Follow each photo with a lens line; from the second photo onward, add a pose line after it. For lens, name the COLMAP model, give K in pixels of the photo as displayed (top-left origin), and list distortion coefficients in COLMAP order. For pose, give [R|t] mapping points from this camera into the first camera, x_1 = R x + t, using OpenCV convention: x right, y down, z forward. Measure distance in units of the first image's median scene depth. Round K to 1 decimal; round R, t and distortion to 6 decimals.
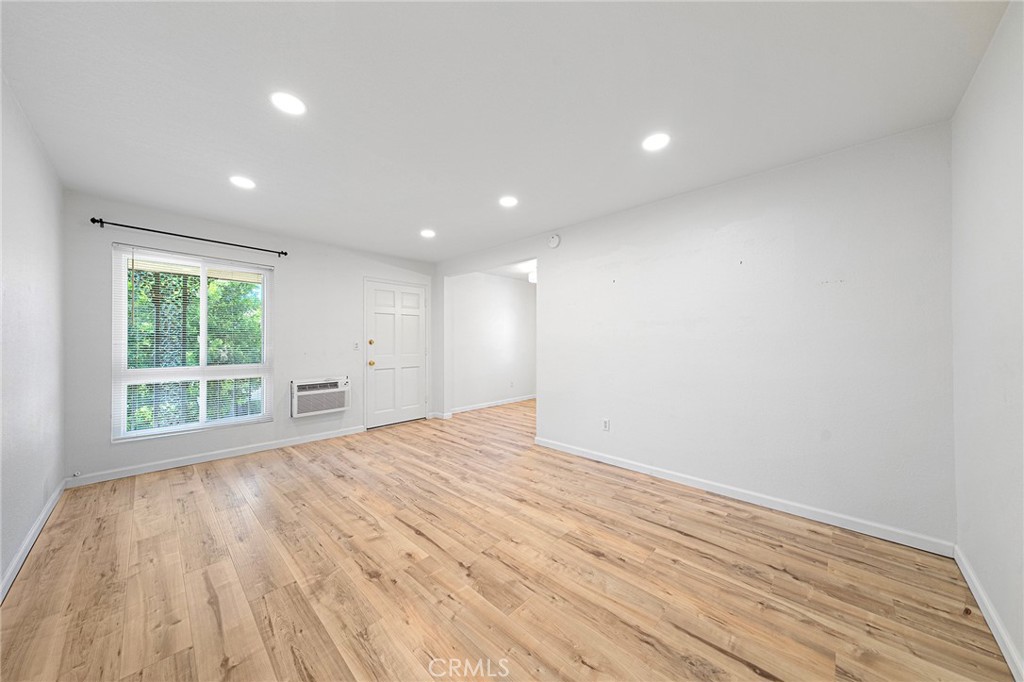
lens RADIAL K [[343.7, 0, 505.5], [0, 343.7, 336.9], [0, 0, 1]] dist [0.015819, -0.002229]
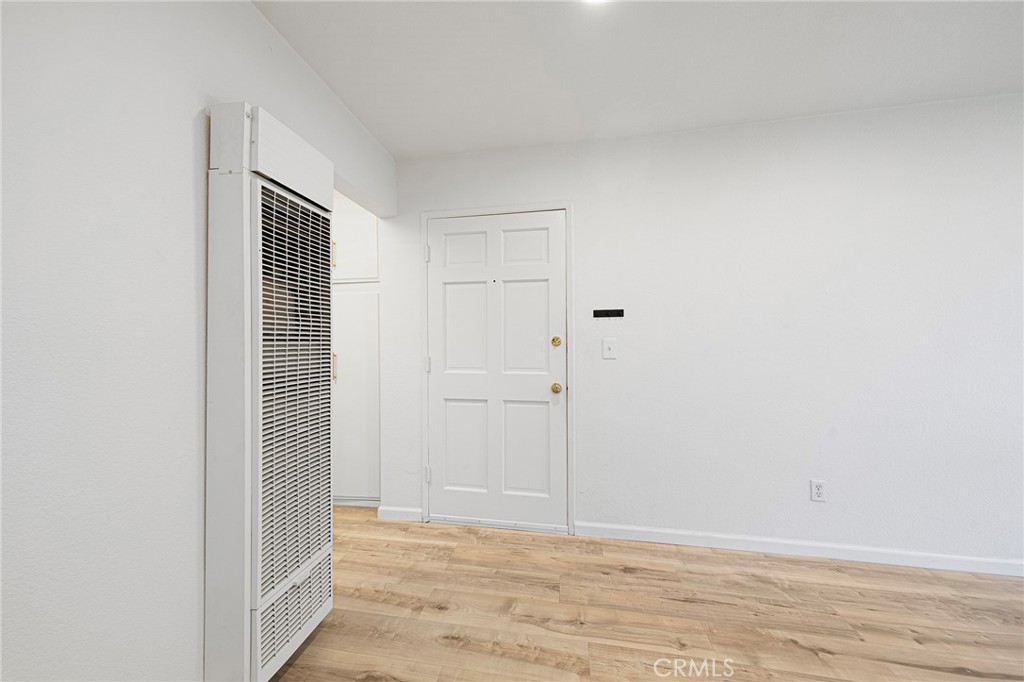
lens RADIAL K [[343.7, 0, 509.6], [0, 343.7, 343.9], [0, 0, 1]] dist [0.015819, -0.002229]
pose [[-0.828885, 0.006970, -0.559375, 0.258202], [0.018613, 0.999712, -0.015124, 0.010299], [0.559109, -0.022948, -0.828777, 0.643729]]
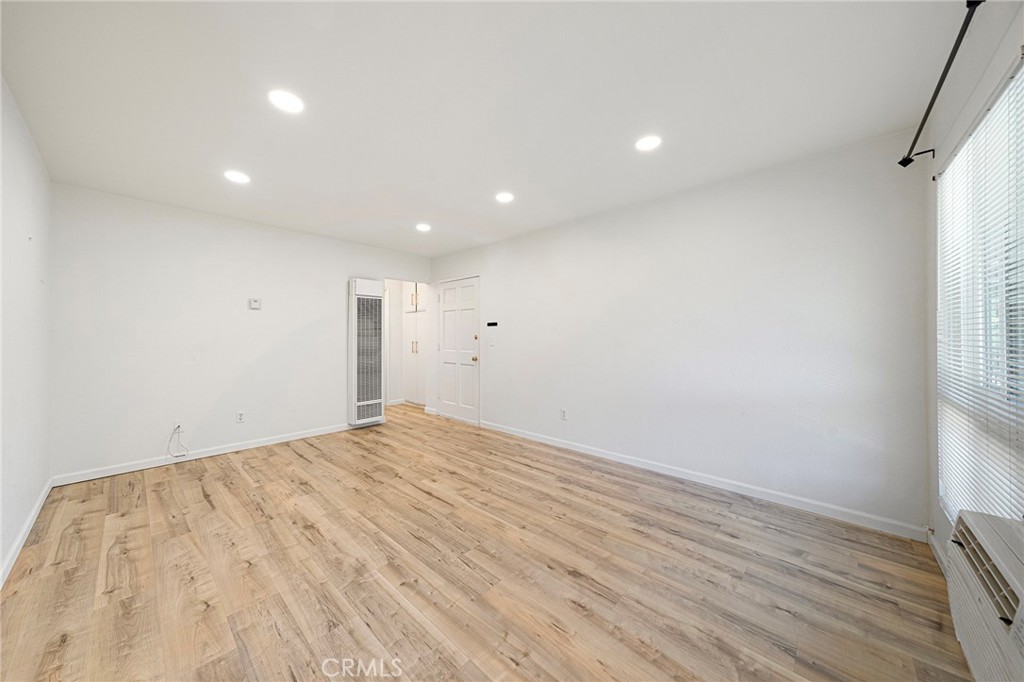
lens RADIAL K [[343.7, 0, 509.7], [0, 343.7, 337.1], [0, 0, 1]] dist [0.015819, -0.002229]
pose [[-0.999547, -0.001242, -0.030069, -0.393904], [-0.000670, 0.999818, -0.019043, 0.027715], [0.030087, -0.019014, -0.999366, 1.768491]]
